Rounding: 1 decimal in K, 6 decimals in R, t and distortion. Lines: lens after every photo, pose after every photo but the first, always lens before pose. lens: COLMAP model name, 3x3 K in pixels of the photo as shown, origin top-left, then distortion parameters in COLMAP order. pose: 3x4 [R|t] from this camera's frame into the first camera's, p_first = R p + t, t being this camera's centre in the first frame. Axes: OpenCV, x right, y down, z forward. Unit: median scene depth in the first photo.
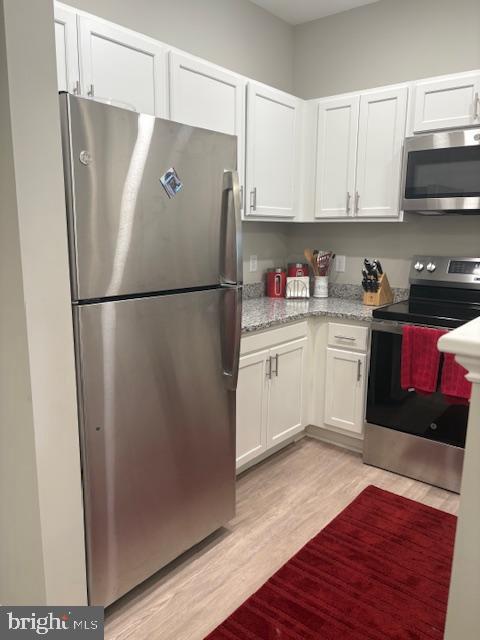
lens RADIAL K [[487.8, 0, 240.0], [0, 487.8, 320.0], [0, 0, 1]] dist [0.022549, -0.008108]
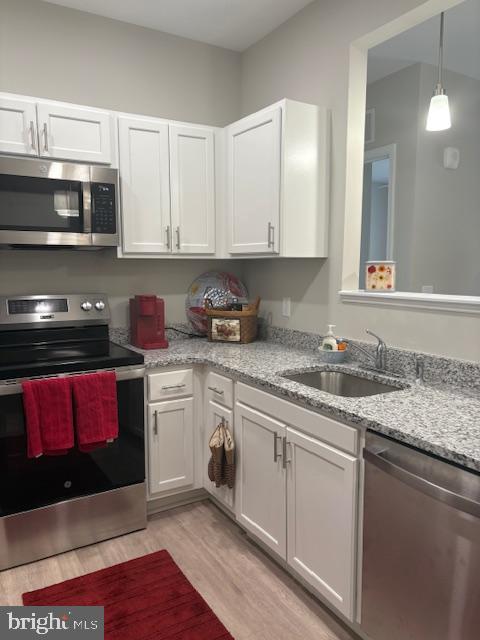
lens RADIAL K [[478.7, 0, 240.0], [0, 478.7, 320.0], [0, 0, 1]] dist [0.014865, -0.007565]
pose [[0.343968, -0.118596, 0.931462, -0.244736], [0.176328, 0.982502, 0.059981, -0.066324], [-0.922277, 0.143612, 0.358861, 0.316838]]
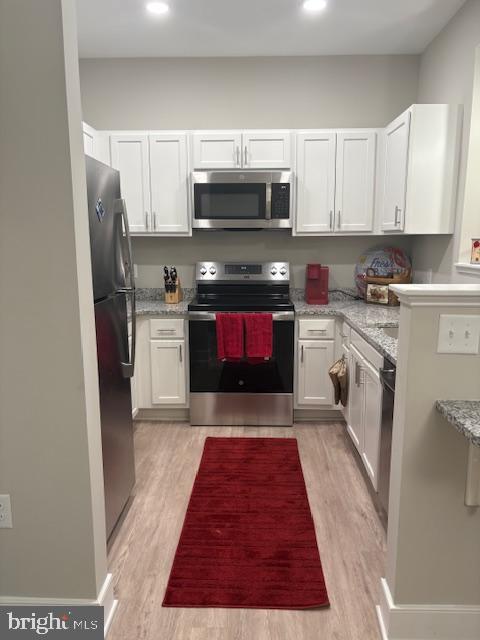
lens RADIAL K [[487.8, 0, 240.0], [0, 487.8, 320.0], [0, 0, 1]] dist [0.022549, -0.008108]
pose [[0.799390, -0.112675, 0.590153, -0.360313], [0.122663, 0.992175, 0.023278, 0.005805], [-0.588158, 0.053782, 0.806956, -0.111444]]
